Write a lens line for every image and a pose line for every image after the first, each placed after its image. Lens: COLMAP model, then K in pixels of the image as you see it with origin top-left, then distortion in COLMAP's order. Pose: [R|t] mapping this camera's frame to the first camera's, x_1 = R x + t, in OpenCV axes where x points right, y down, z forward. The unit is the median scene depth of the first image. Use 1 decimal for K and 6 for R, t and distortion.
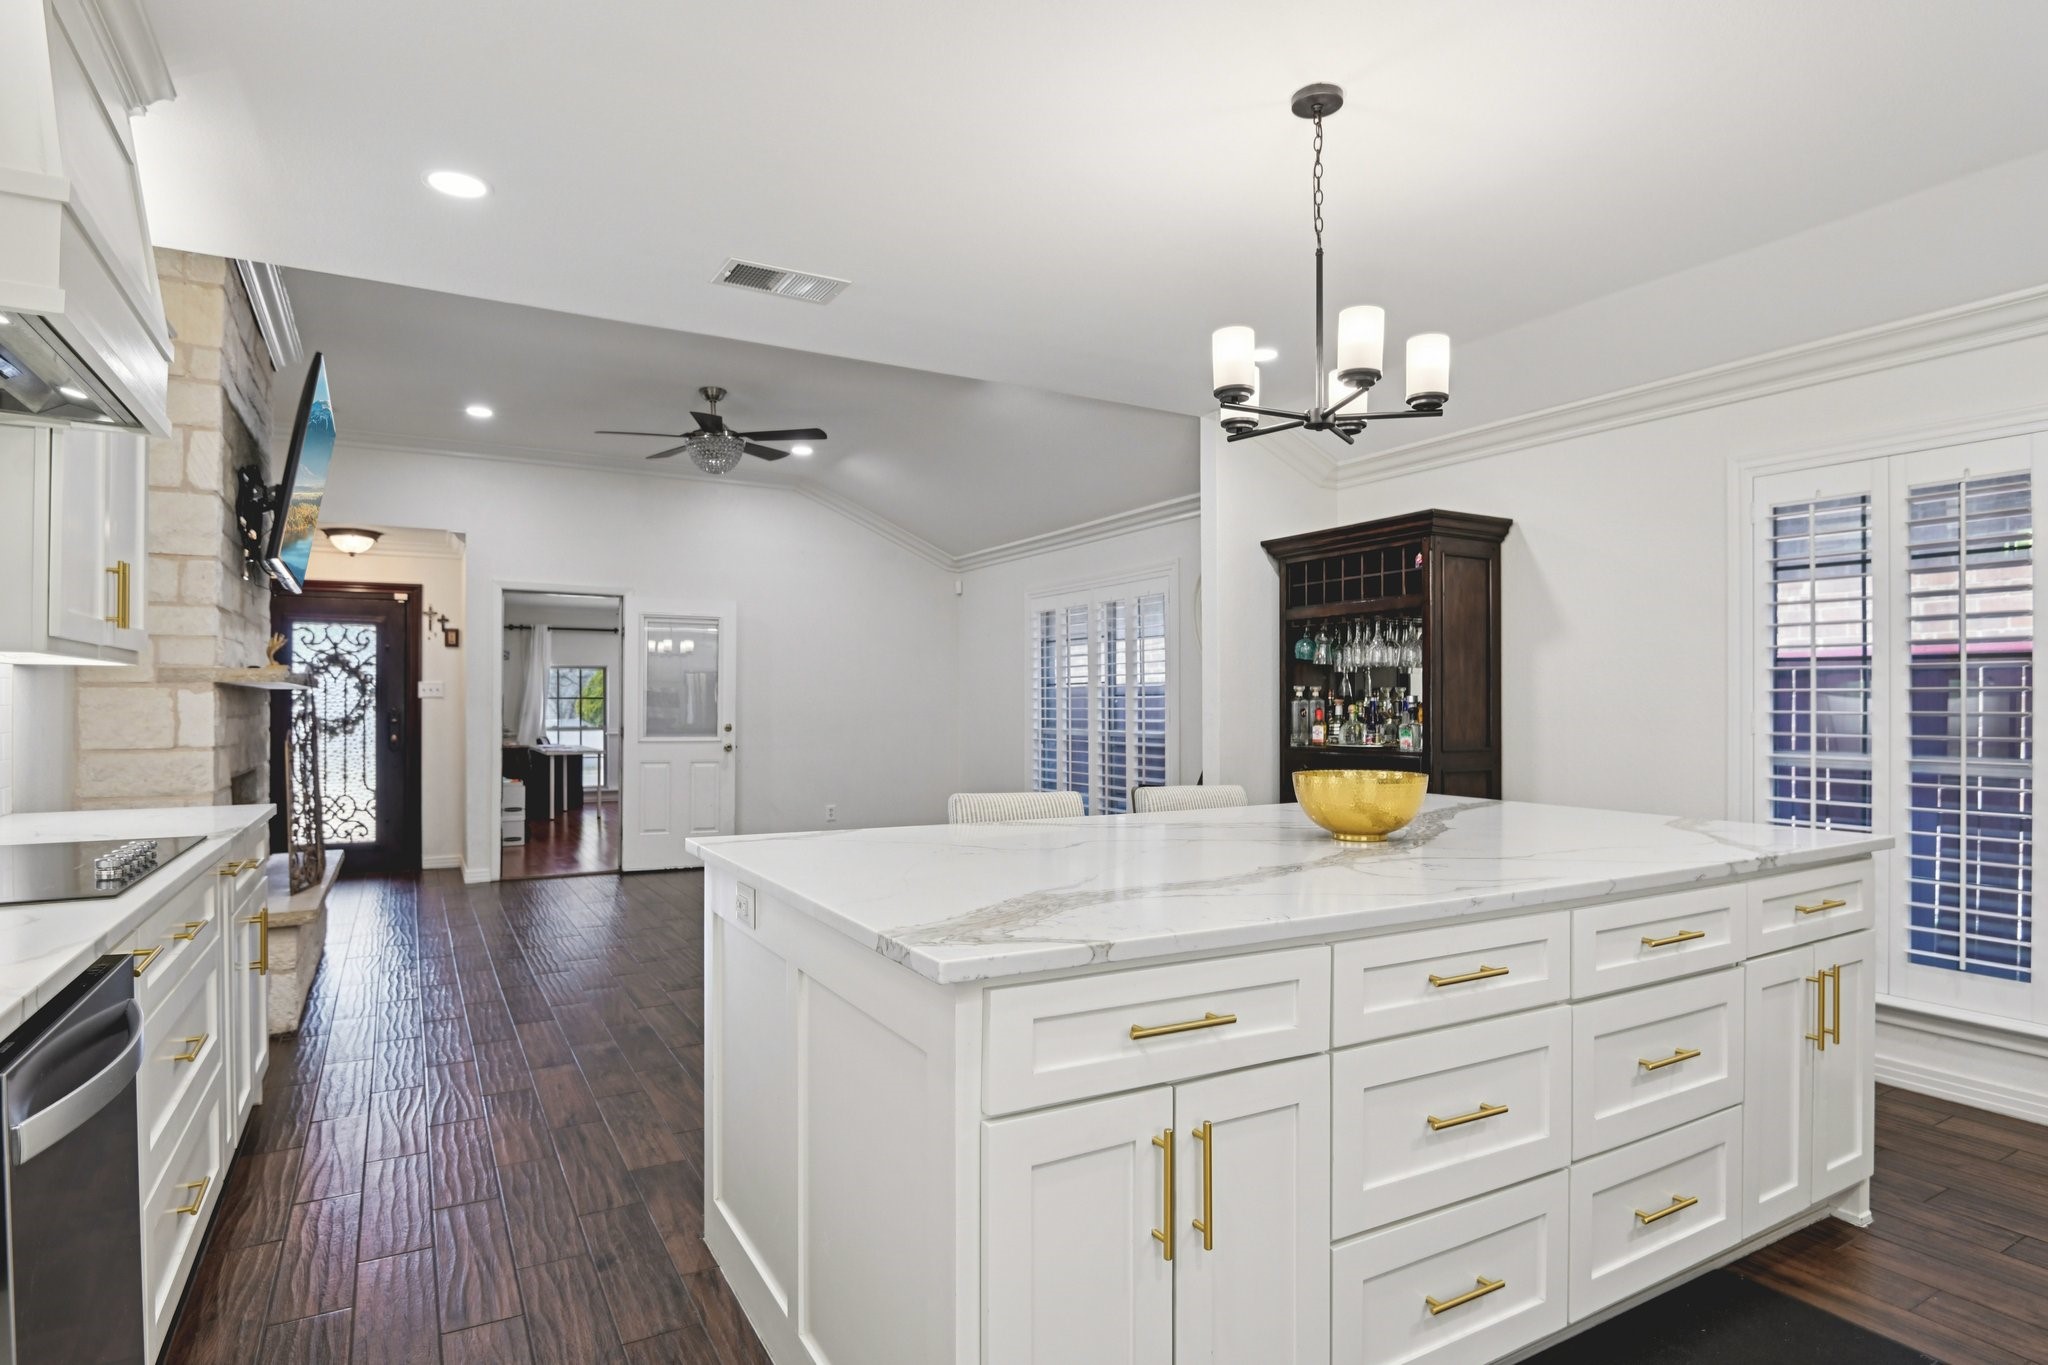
lens RADIAL K [[1097.1, 0, 1031.7], [0, 1097.1, 702.4], [0, 0, 1]] dist [0.000522, 0.000051]
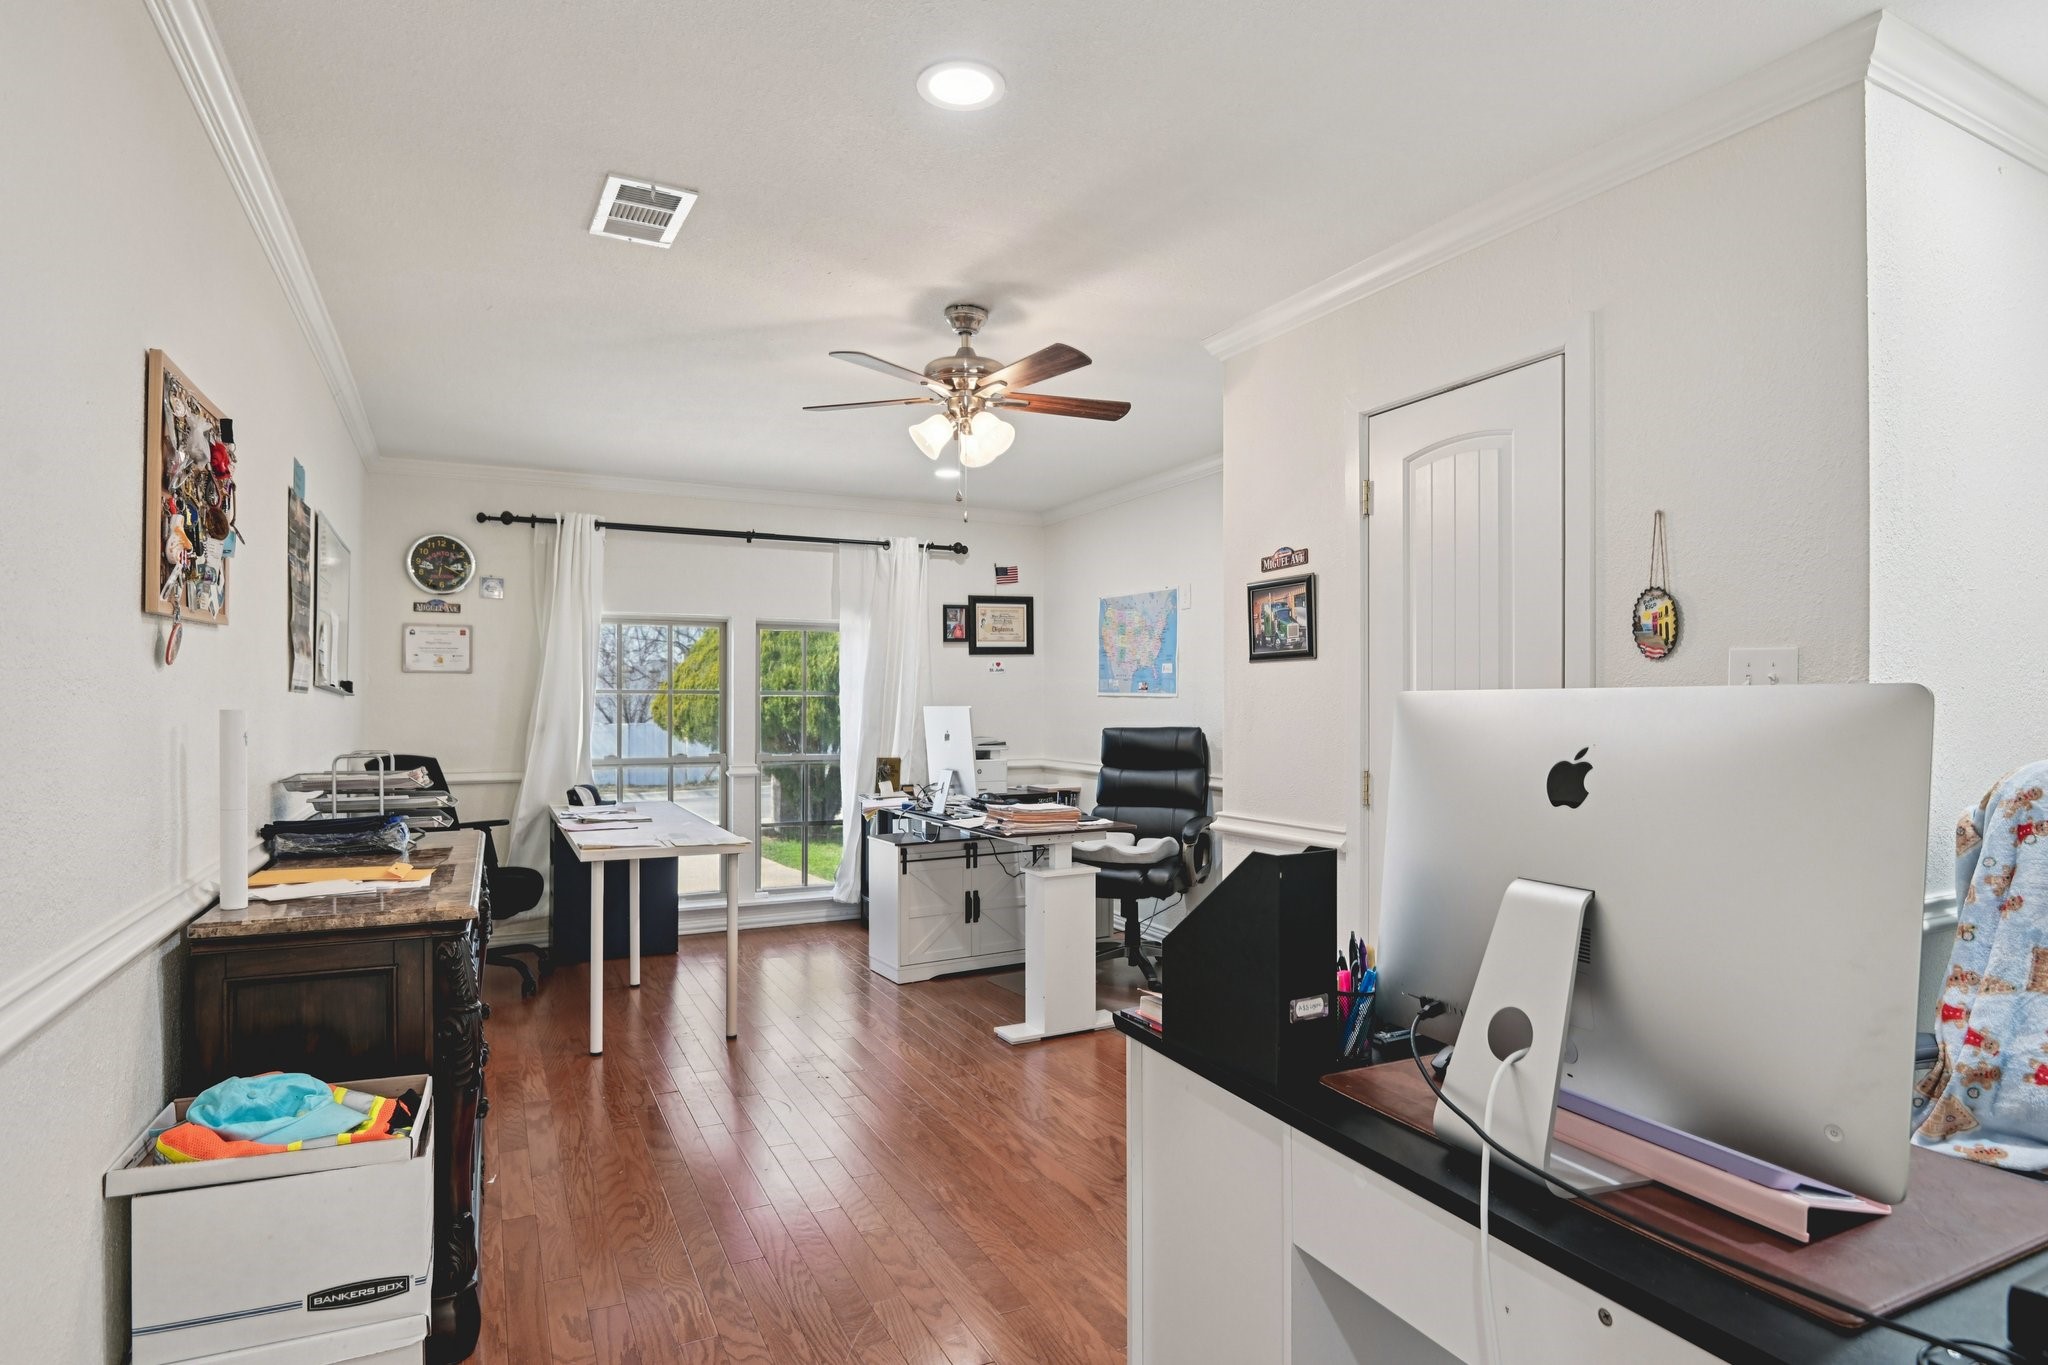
lens RADIAL K [[1097.1, 0, 1024.9], [0, 1097.1, 684.7], [0, 0, 1]] dist [0.000522, 0.000051]
pose [[0.997919, -0.005886, -0.064204, -0.254586], [0.005332, 0.999947, -0.008806, -0.001808], [0.064252, 0.008445, 0.997898, 0.601631]]
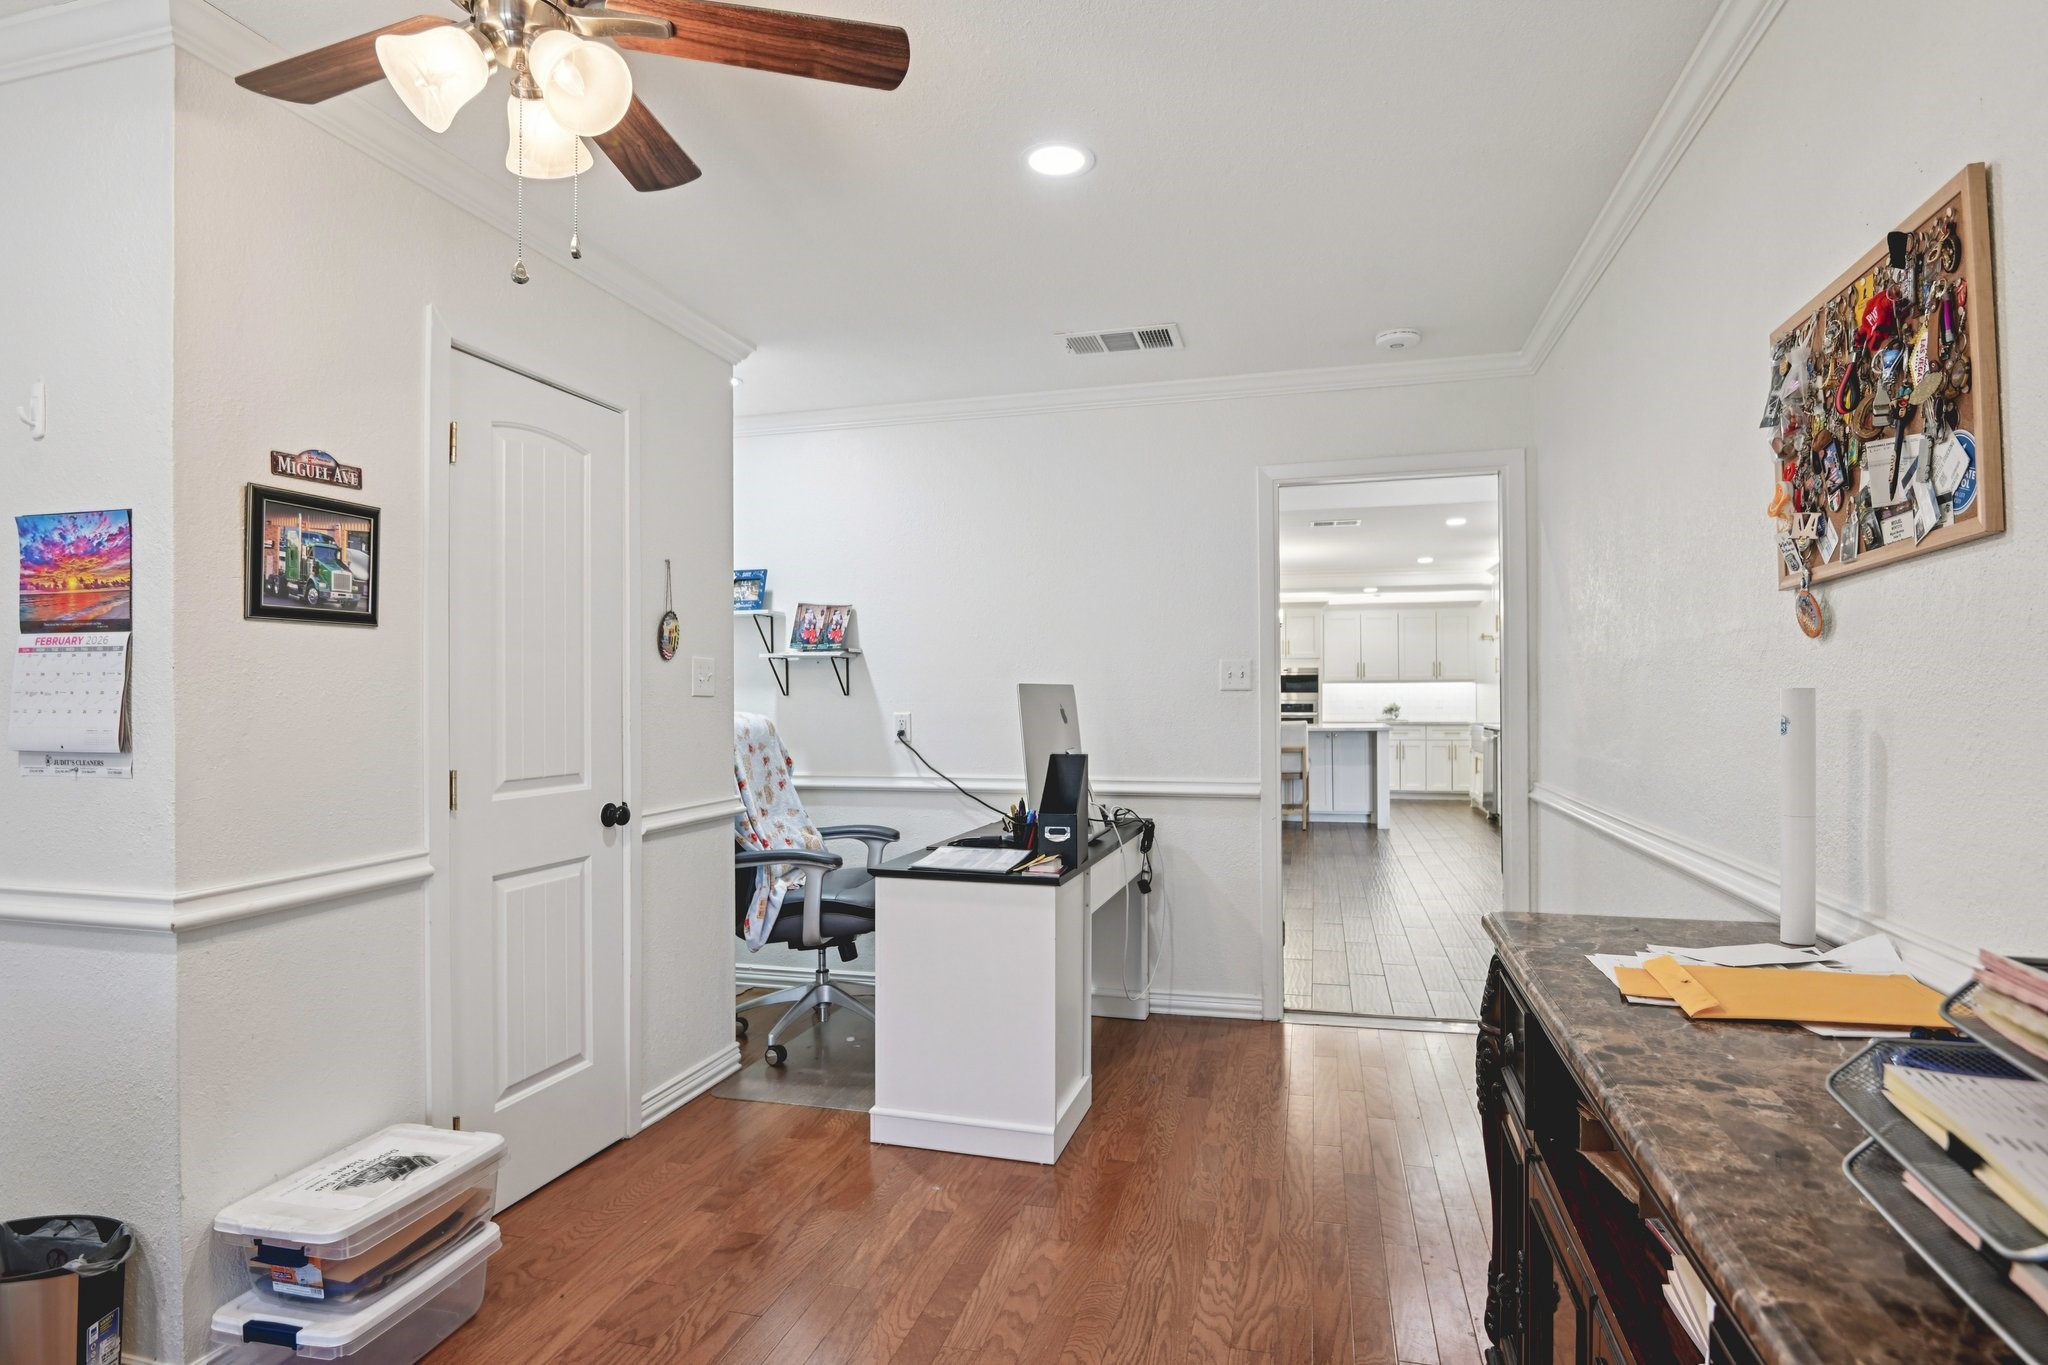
lens RADIAL K [[1097.1, 0, 1021.2], [0, 1097.1, 678.0], [0, 0, 1]] dist [0.000522, 0.000051]
pose [[-0.711291, 0.006744, 0.702865, -0.408229], [-0.005378, 0.999872, -0.015036, 0.000963], [-0.702877, -0.014475, -0.711164, 0.912024]]
